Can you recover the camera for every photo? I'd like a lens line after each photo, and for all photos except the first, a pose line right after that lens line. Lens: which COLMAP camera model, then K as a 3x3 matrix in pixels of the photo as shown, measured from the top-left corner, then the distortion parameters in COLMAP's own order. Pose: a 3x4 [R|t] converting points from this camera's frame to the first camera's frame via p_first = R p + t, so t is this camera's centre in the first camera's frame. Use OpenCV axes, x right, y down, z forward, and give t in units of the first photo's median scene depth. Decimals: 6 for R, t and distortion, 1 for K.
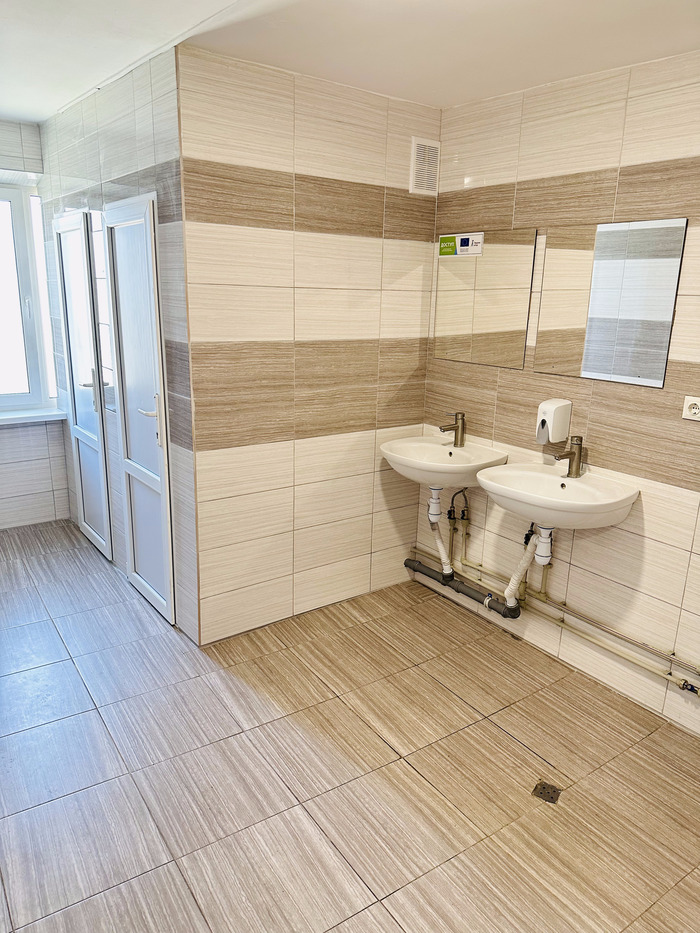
lens RADIAL K [[663.7, 0, 347.2], [0, 663.7, 468.7], [0, 0, 1]] dist [0.161594, -0.132512]
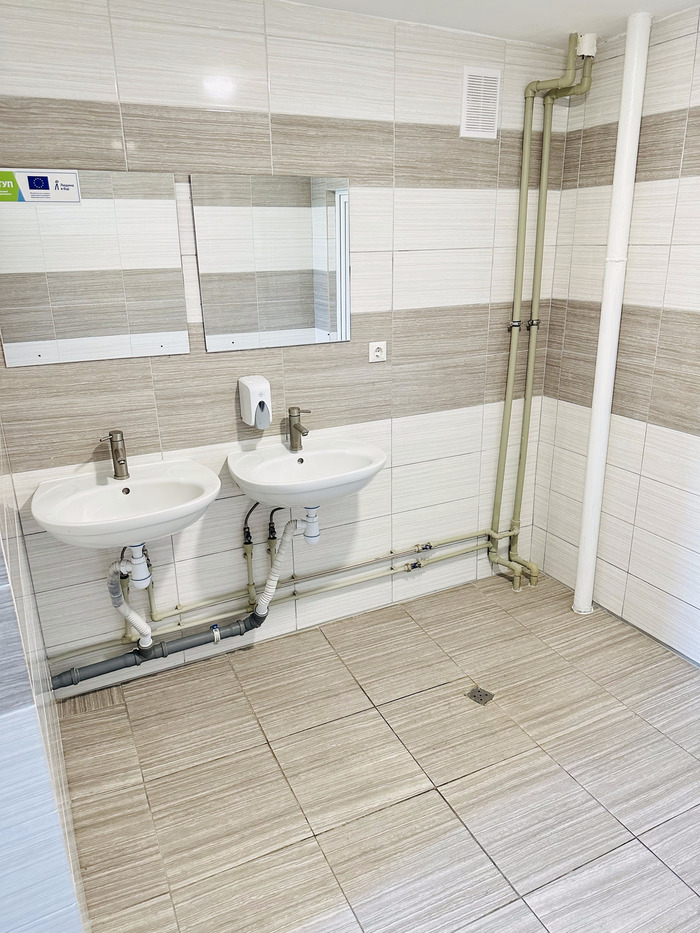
lens RADIAL K [[670.5, 0, 351.4], [0, 670.5, 470.1], [0, 0, 1]] dist [0.114321, -0.111580]
pose [[0.162518, -0.363278, 0.917397, -0.536031], [0.279138, 0.908704, 0.310386, -0.234164], [-0.946398, 0.205637, 0.249085, 0.694313]]
